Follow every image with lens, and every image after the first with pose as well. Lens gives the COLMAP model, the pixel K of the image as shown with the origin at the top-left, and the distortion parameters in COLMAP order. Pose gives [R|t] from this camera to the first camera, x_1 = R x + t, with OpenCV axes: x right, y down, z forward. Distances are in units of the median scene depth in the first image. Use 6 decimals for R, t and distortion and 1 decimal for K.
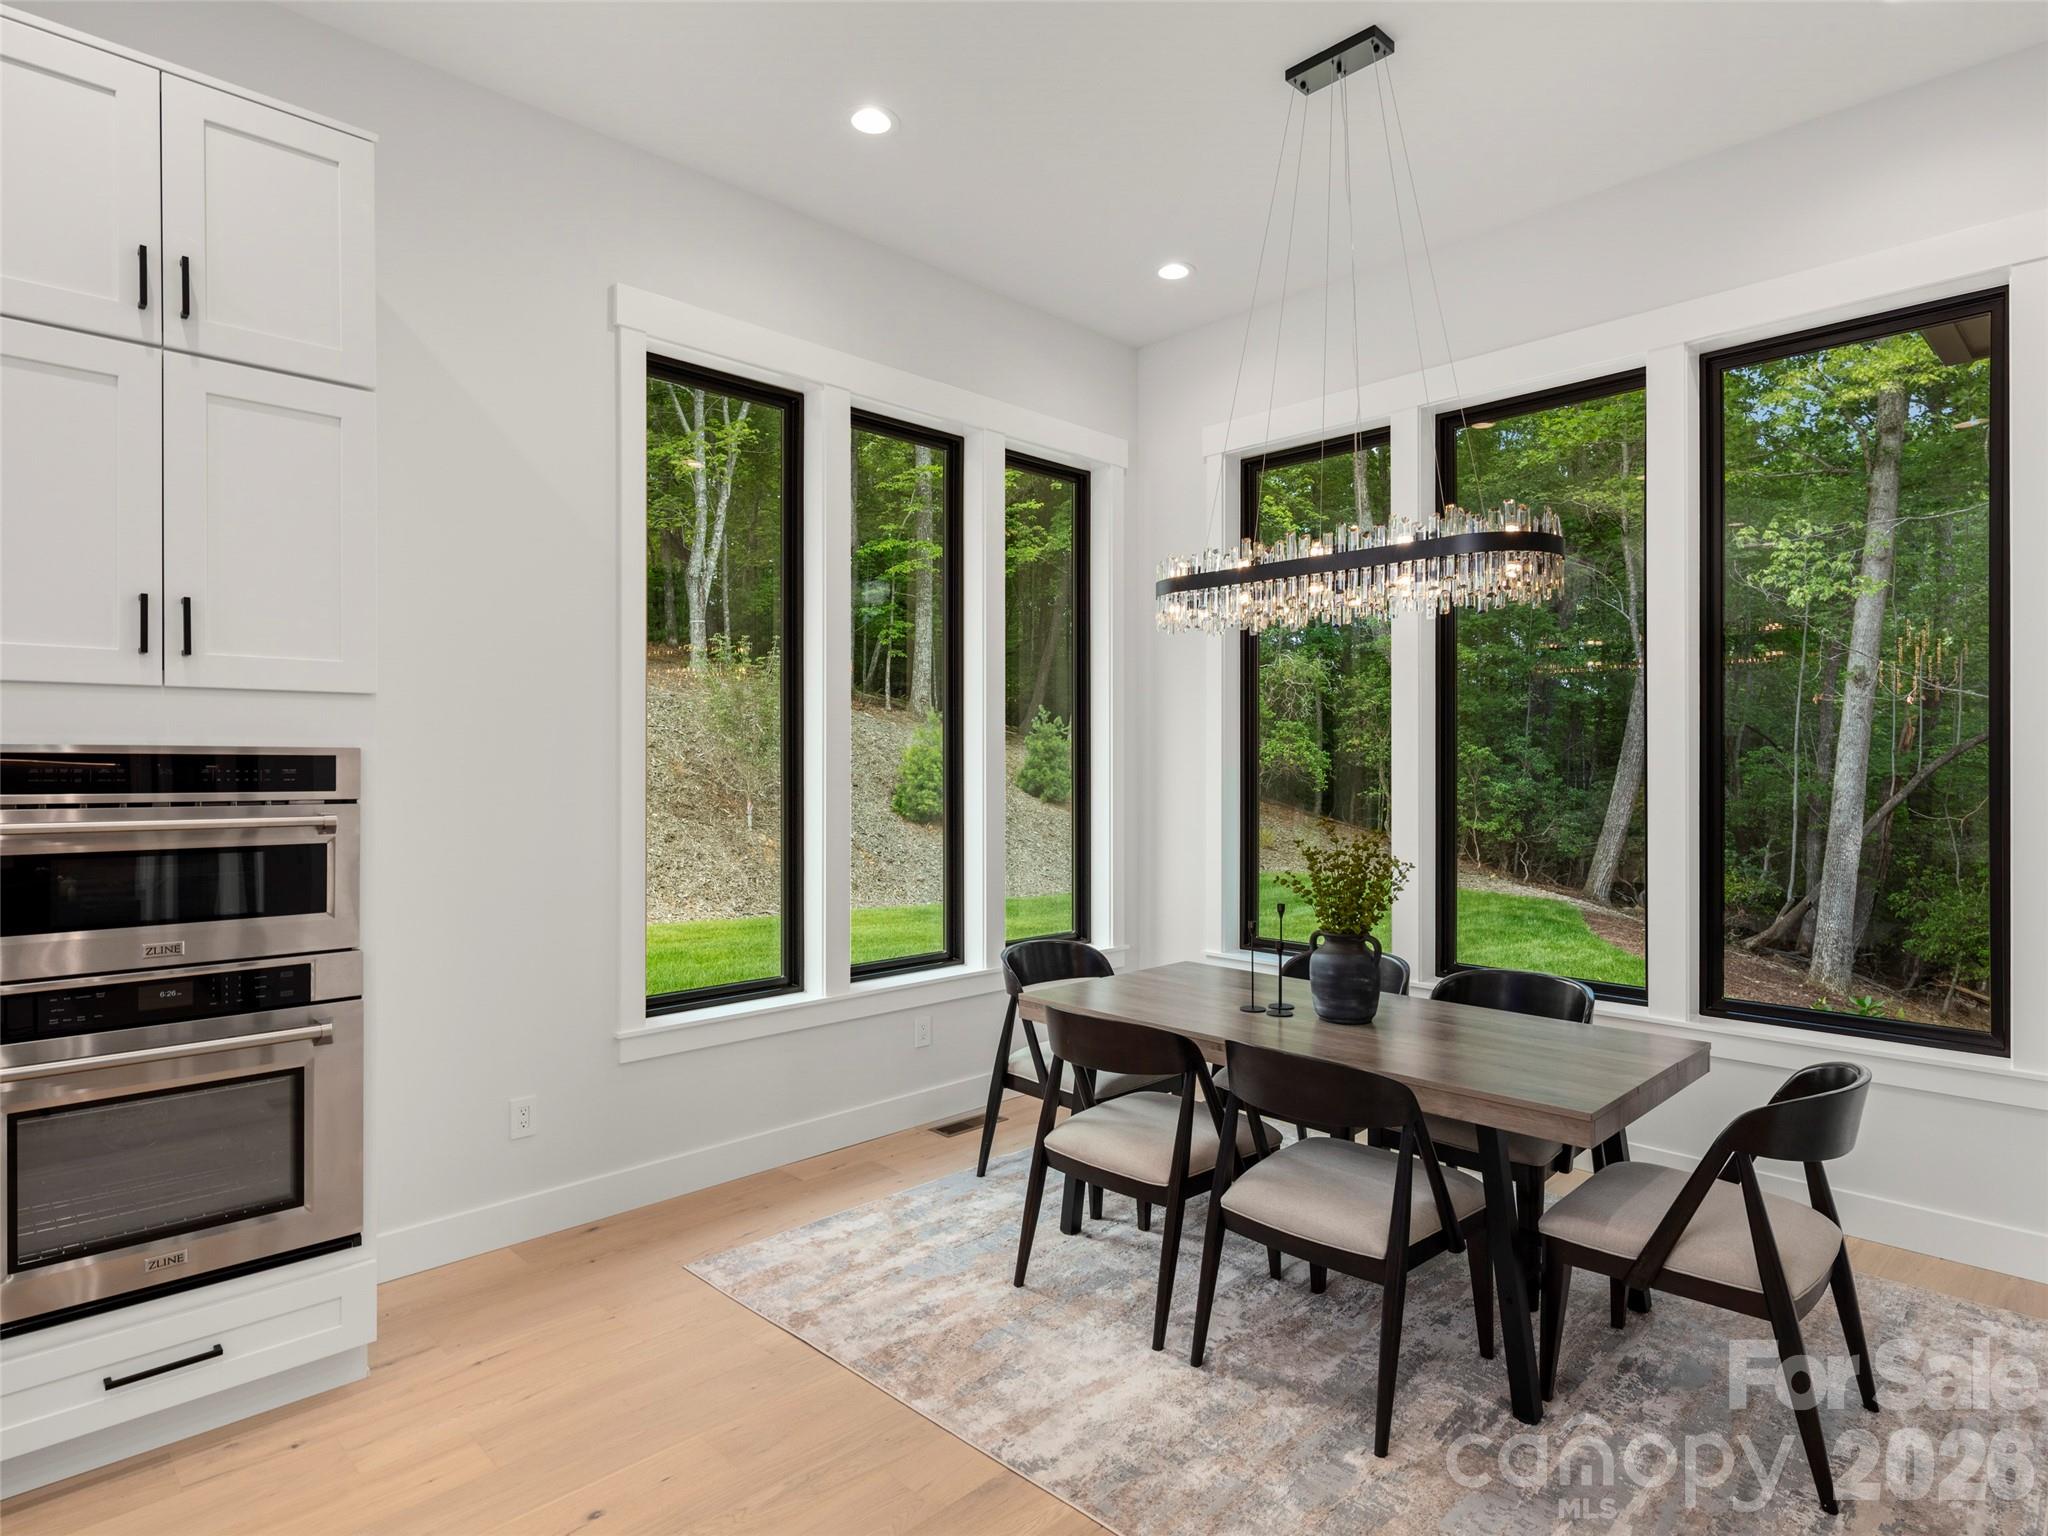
lens RADIAL K [[1147.9, 0, 1083.4], [0, 1147.9, 762.1], [0, 0, 1]] dist [0.004477, -0.002299]
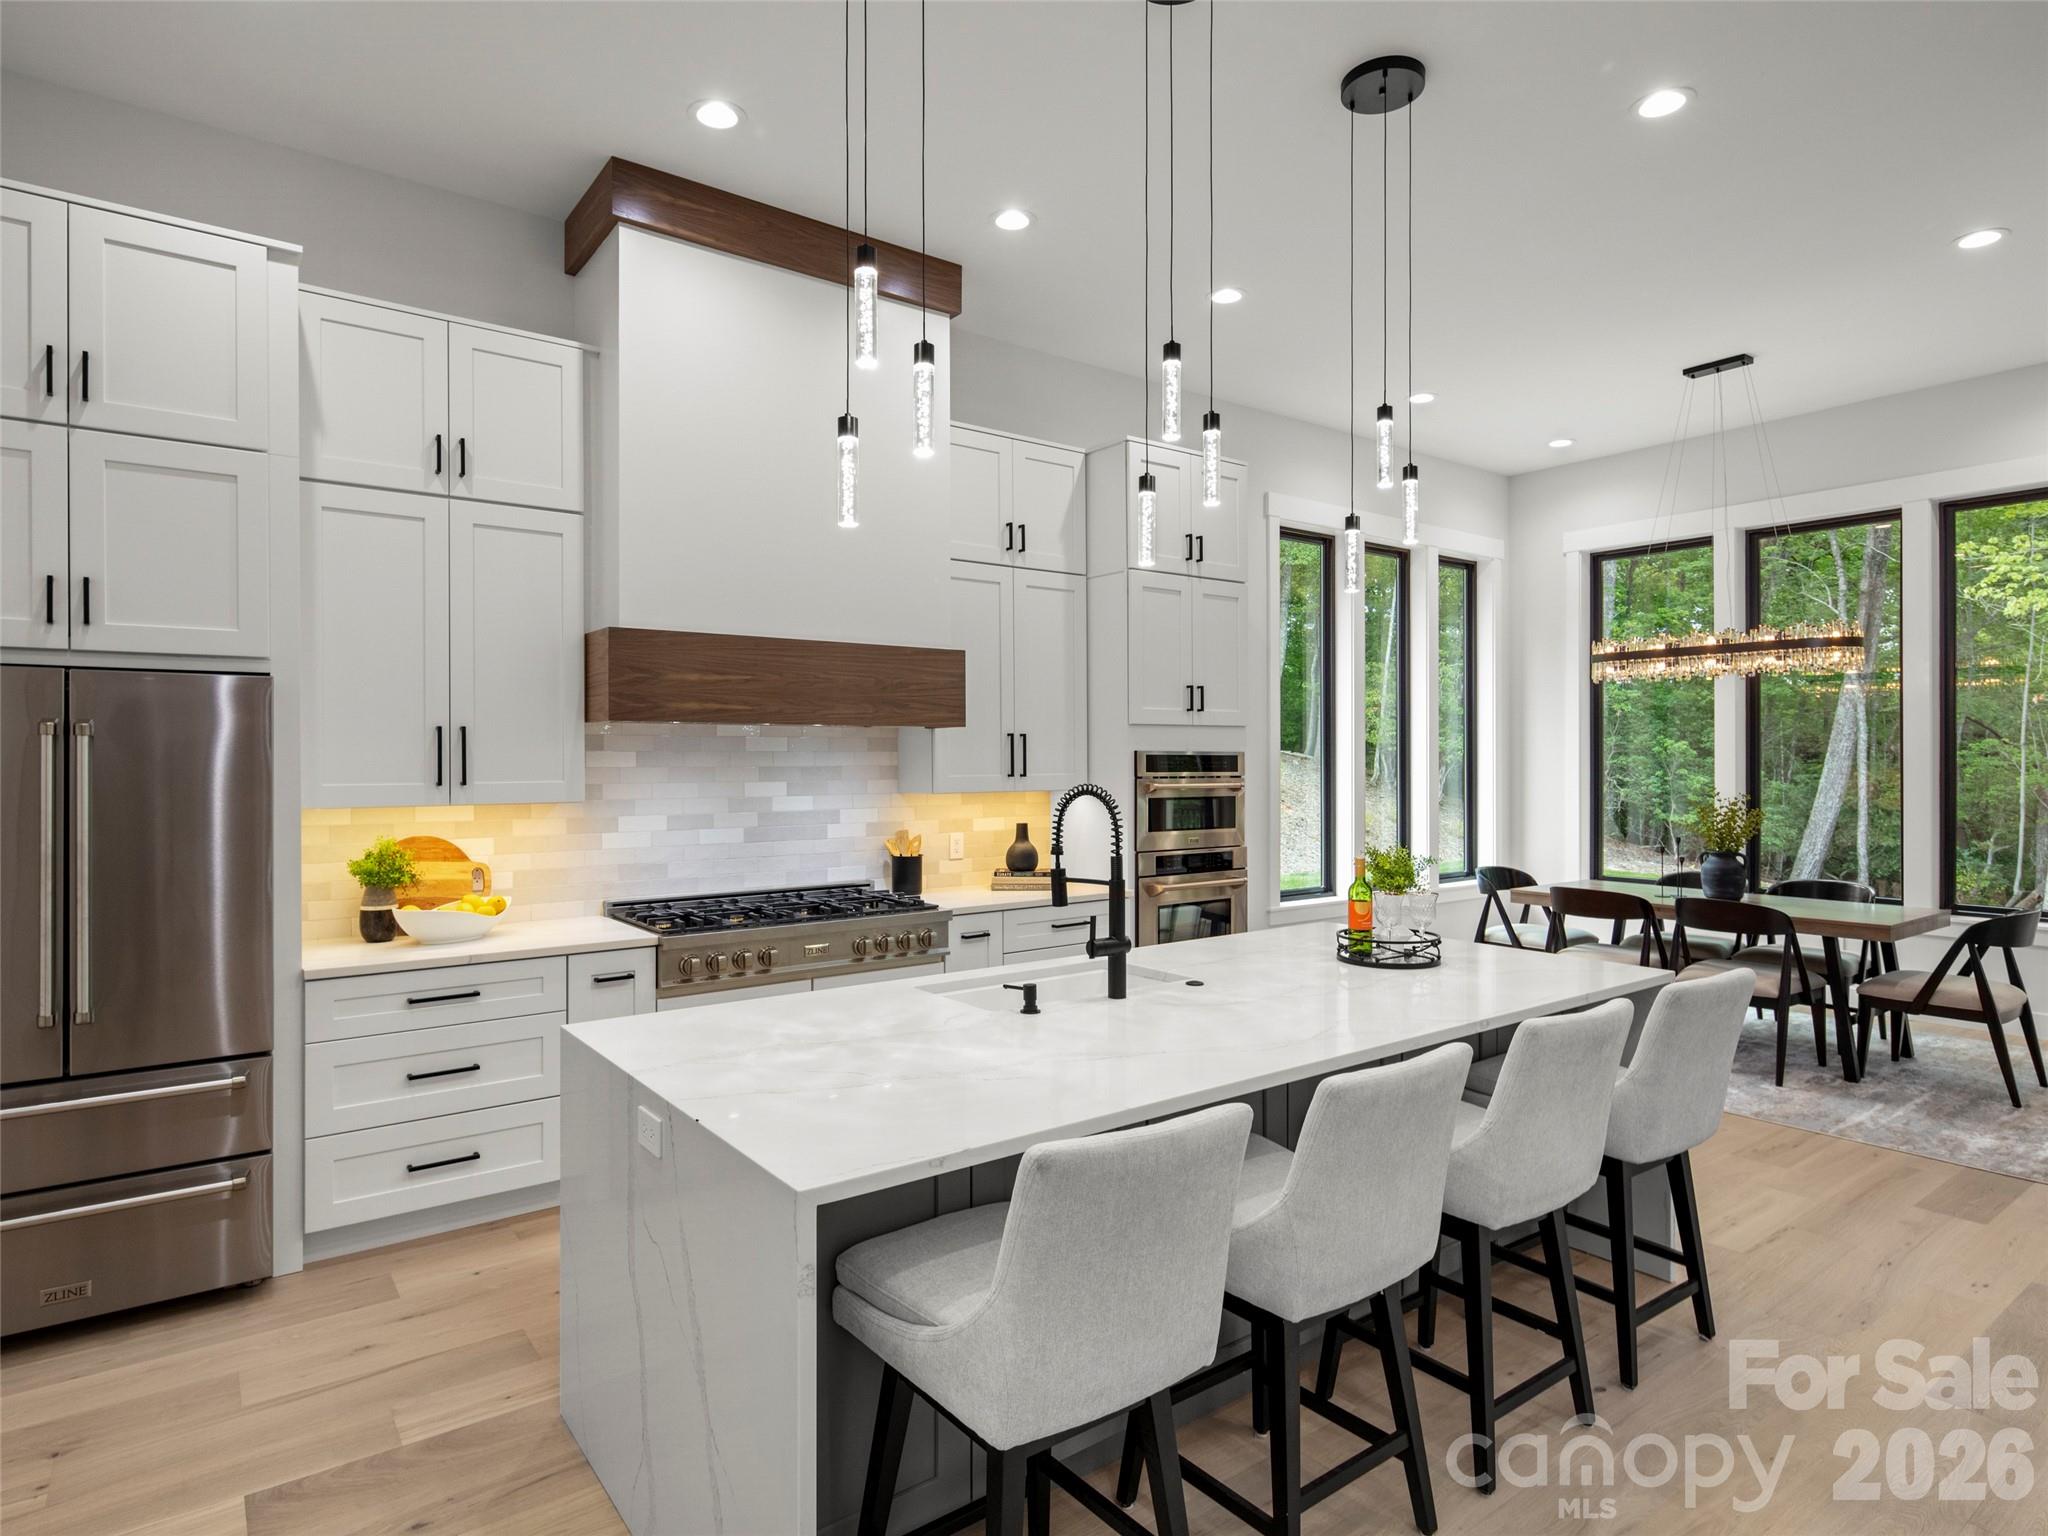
lens RADIAL K [[1120.6, 0, 1036.5], [0, 1120.6, 762.4], [0, 0, 1]] dist [-0.005171, -0.001571]
pose [[0.985301, -0.002651, -0.170809, -0.654326], [0.003387, 0.999986, 0.004018, -0.001633], [0.170796, -0.004538, 0.985296, -1.116924]]
